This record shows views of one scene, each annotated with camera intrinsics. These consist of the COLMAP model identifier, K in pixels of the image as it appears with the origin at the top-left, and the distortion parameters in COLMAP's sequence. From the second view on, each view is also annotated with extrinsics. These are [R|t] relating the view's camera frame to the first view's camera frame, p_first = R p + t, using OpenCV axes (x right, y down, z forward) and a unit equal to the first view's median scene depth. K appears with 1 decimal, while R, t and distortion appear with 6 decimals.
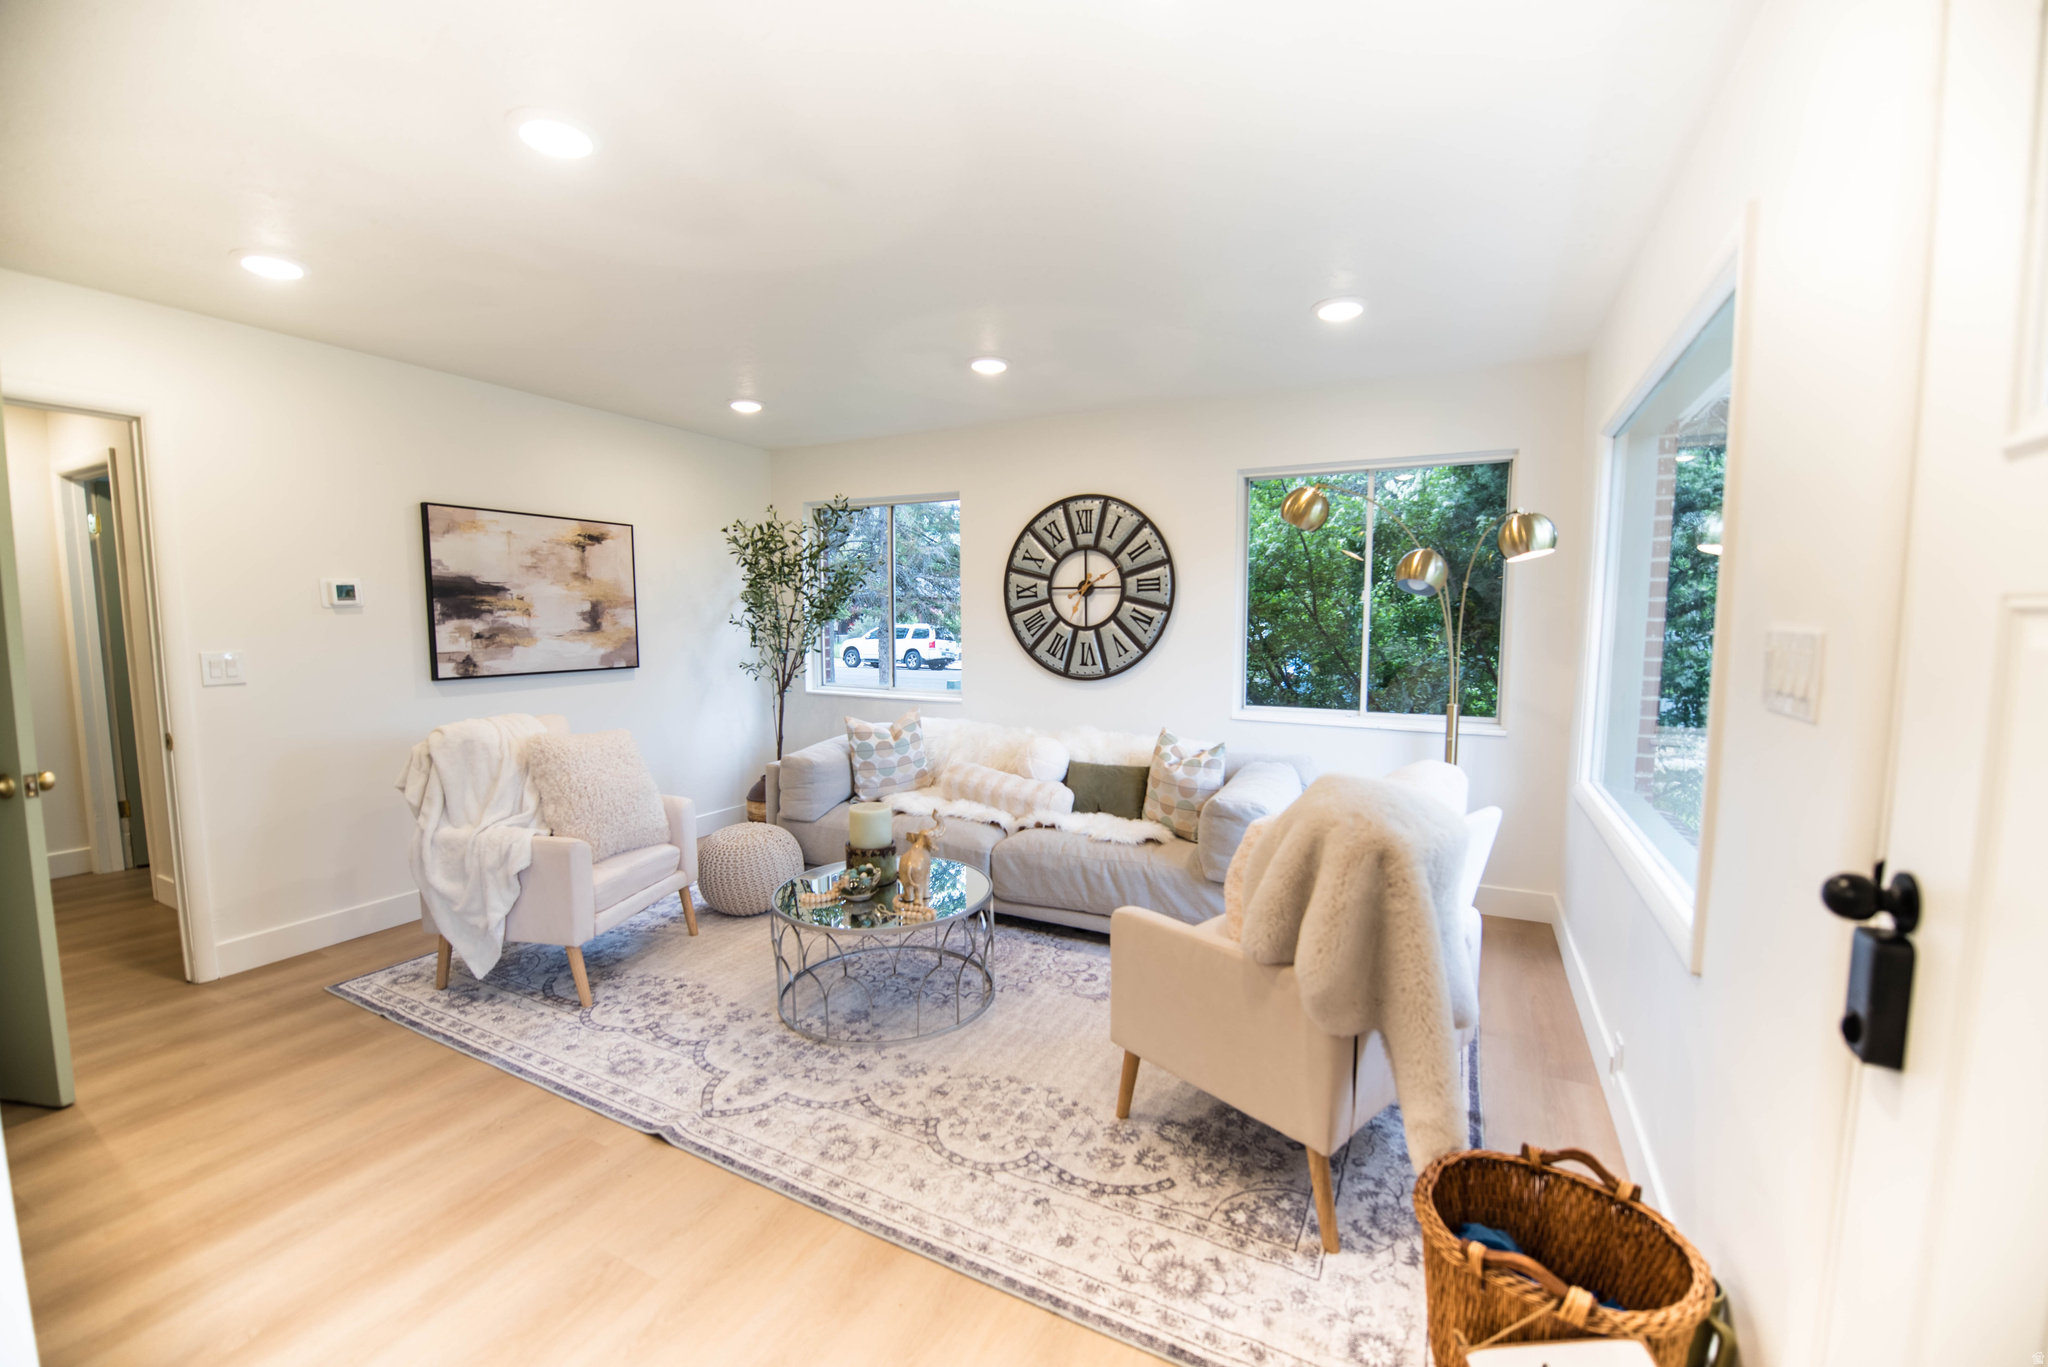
lens RADIAL K [[818.9, 0, 1035.0], [0, 818.9, 688.1], [0, 0, 1]] dist [-0.019582, -0.000701]
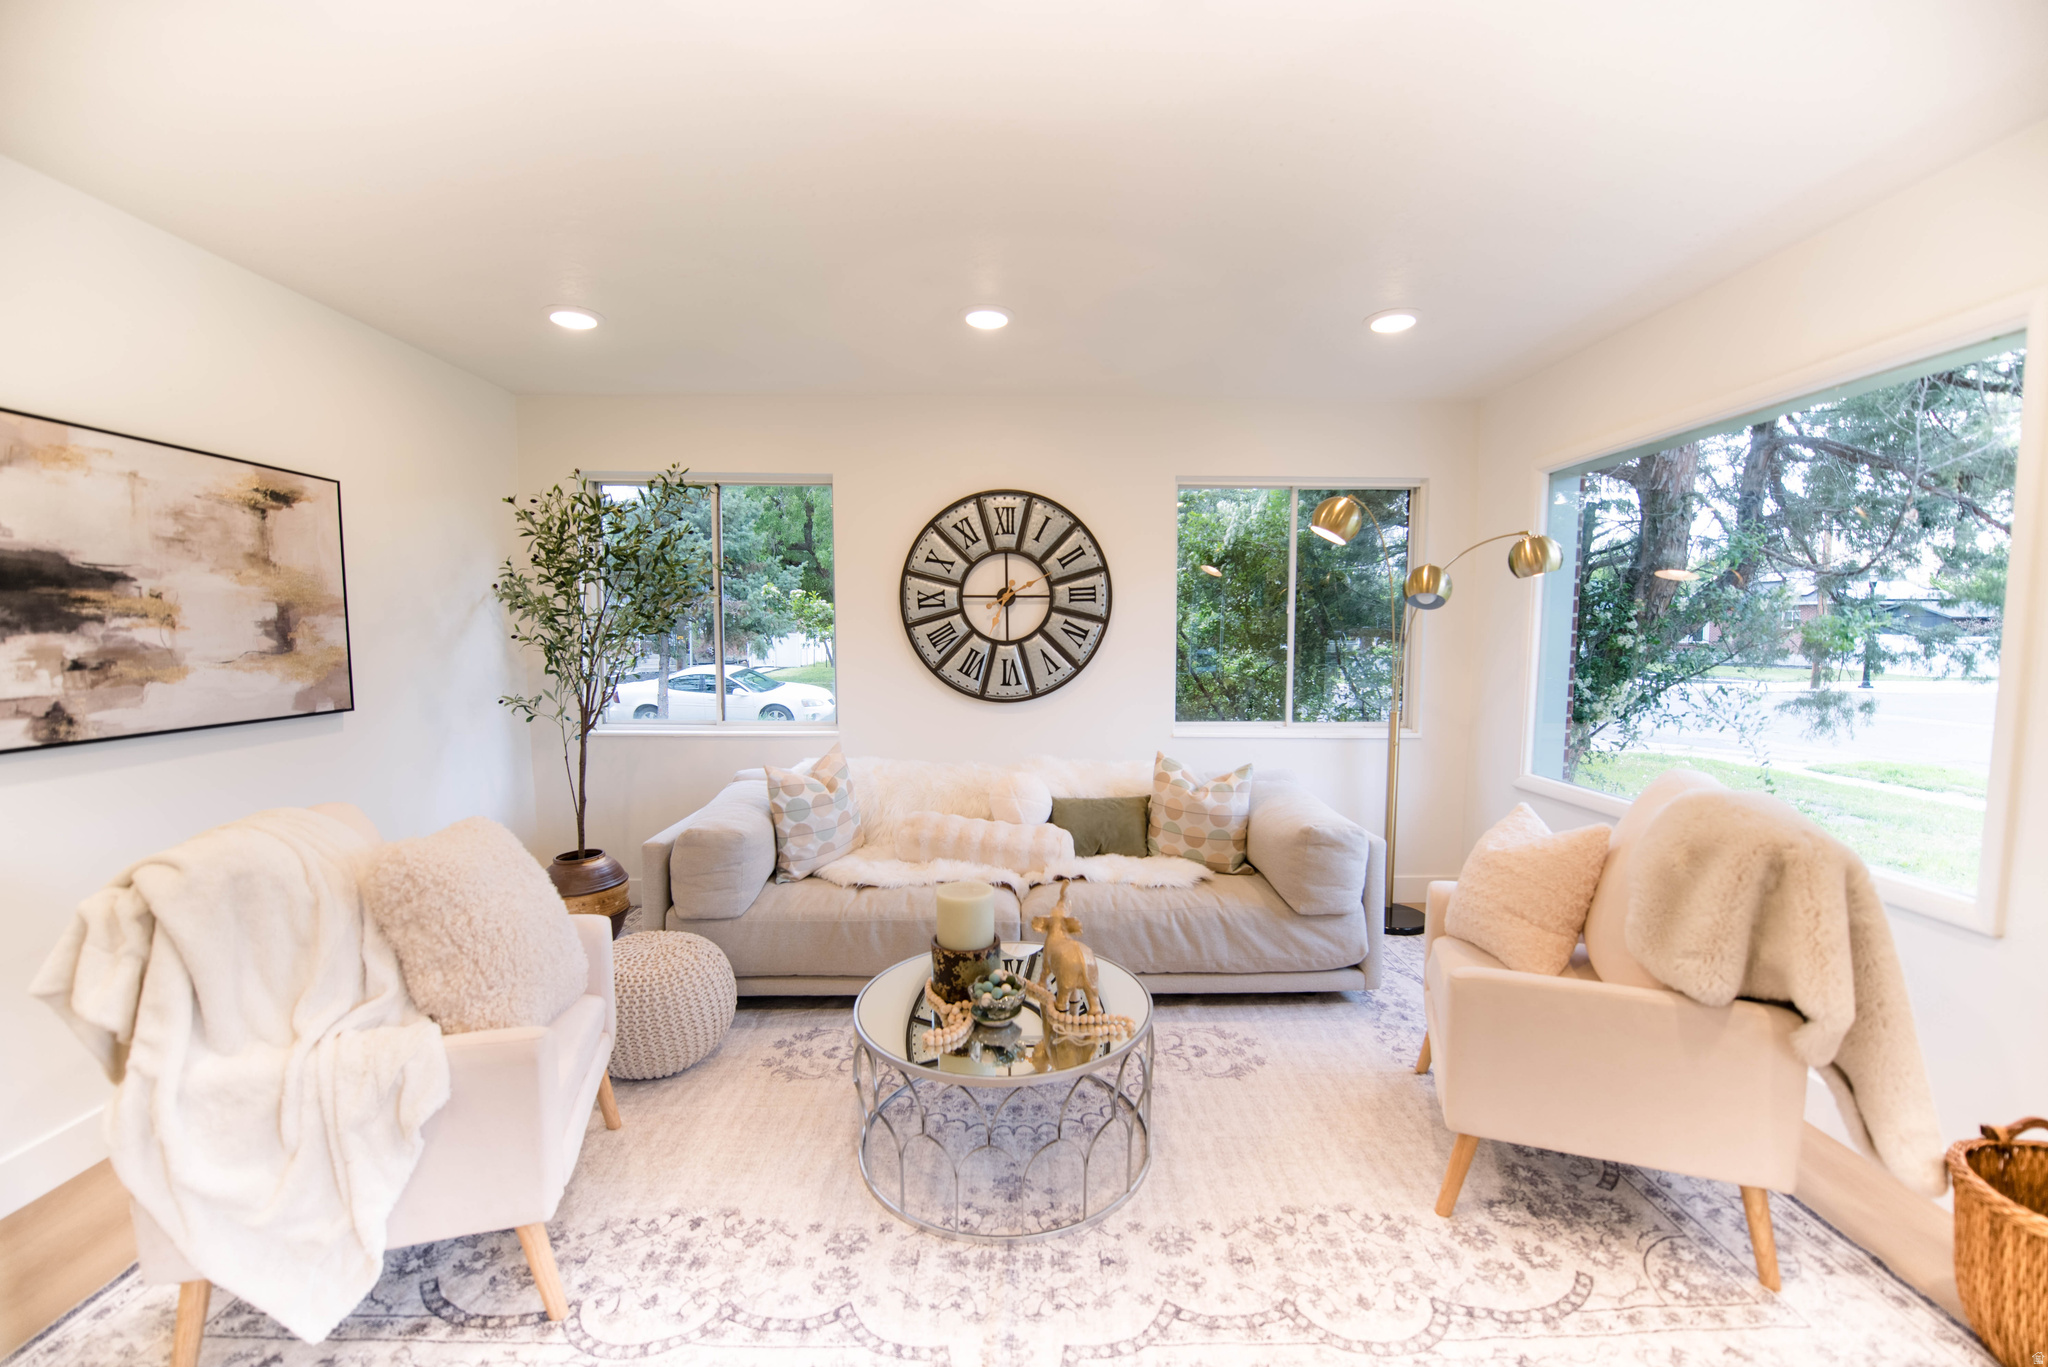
lens RADIAL K [[818.9, 0, 1035.0], [0, 818.9, 688.1], [0, 0, 1]] dist [-0.019582, -0.000701]
pose [[0.883823, -0.032082, 0.466720, -0.344778], [0.039808, 0.999185, -0.006702, -0.019210], [-0.466125, 0.024502, 0.884380, 0.232218]]
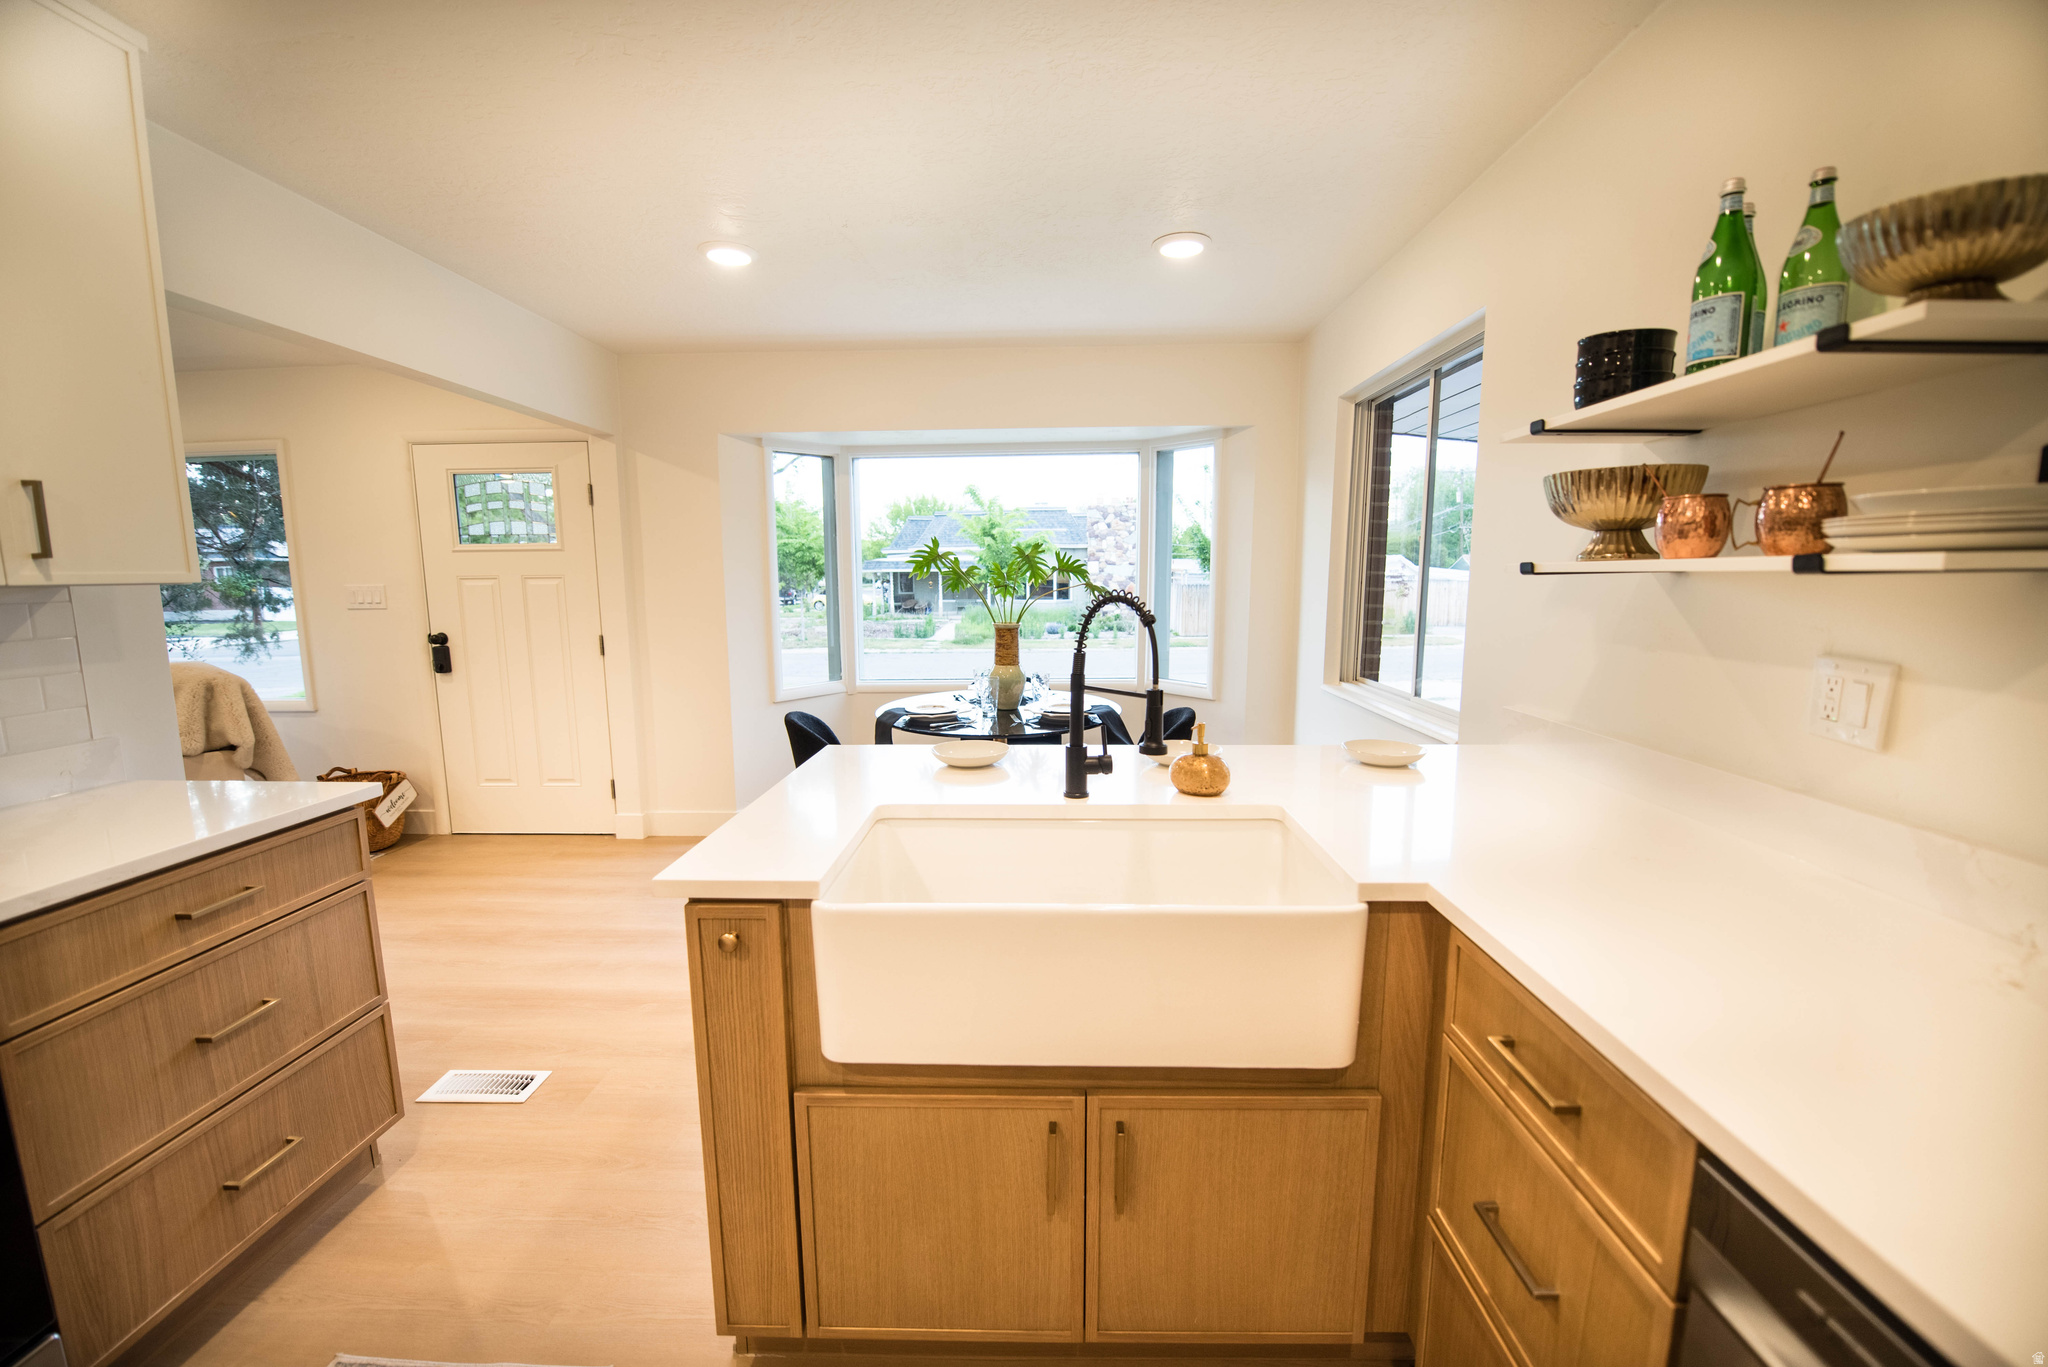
lens RADIAL K [[824.7, 0, 1033.4], [0, 824.7, 685.0], [0, 0, 1]] dist [-0.018953, -0.000367]
pose [[-0.432573, -0.115156, 0.894215, -1.025910], [0.093197, 0.980786, 0.171388, 0.004902], [-0.896769, 0.157476, -0.413529, -0.030829]]
